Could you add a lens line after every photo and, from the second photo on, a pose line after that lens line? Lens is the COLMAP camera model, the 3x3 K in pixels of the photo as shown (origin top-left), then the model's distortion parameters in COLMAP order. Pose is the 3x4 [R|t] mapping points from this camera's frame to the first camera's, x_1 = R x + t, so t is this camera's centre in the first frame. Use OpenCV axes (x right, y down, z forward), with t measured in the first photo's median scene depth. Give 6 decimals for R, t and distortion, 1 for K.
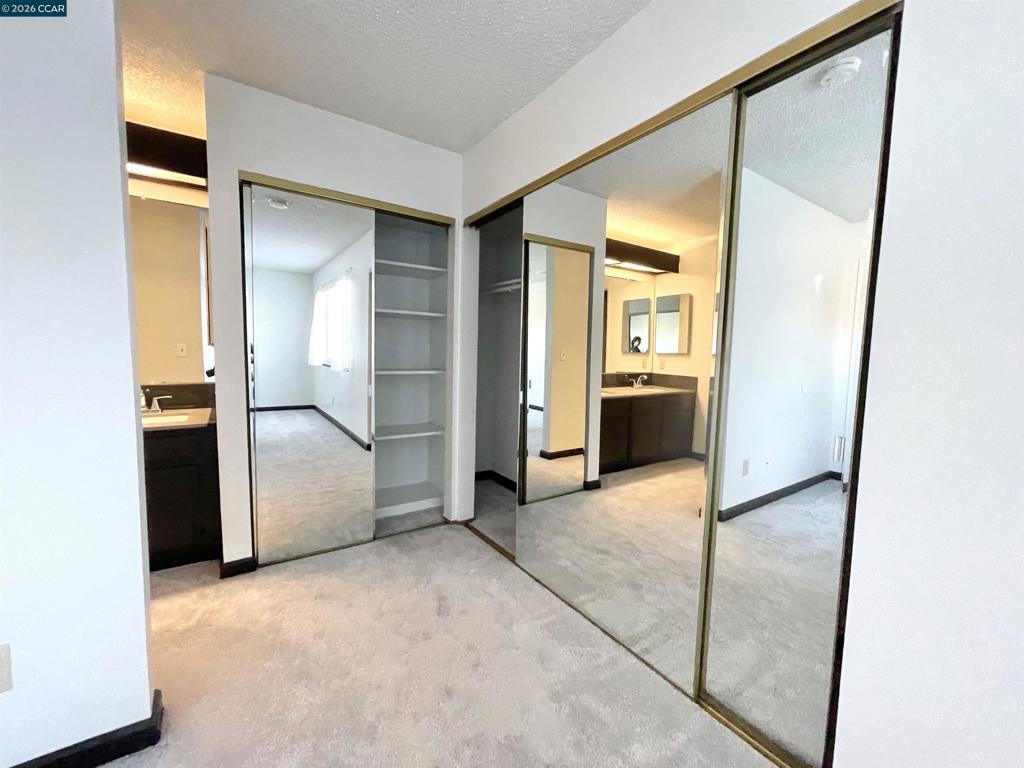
lens RADIAL K [[413.0, 0, 509.8], [0, 413.0, 387.0], [0, 0, 1]] dist [0.001367, -0.000913]
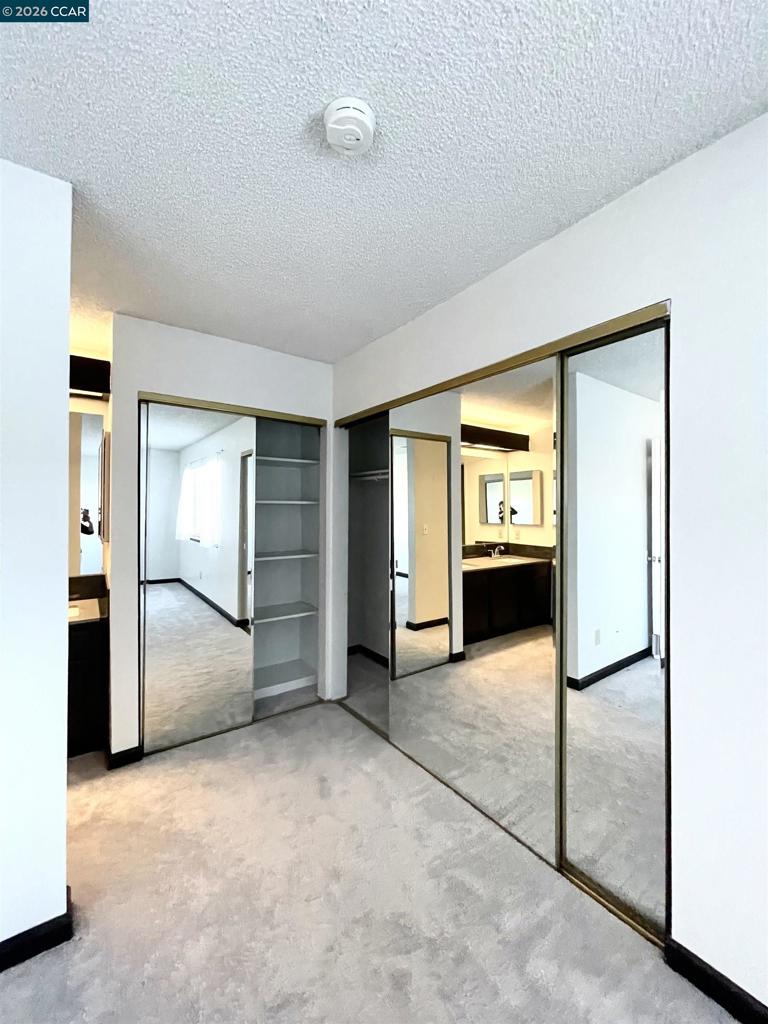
lens RADIAL K [[413.0, 0, 385.5], [0, 413.0, 506.4], [0, 0, 1]] dist [0.001367, -0.000913]
pose [[0.999008, -0.020455, 0.039556, -0.024954], [0.023906, 0.995759, -0.088843, -0.079839], [-0.037571, 0.089701, 0.995260, -0.111369]]
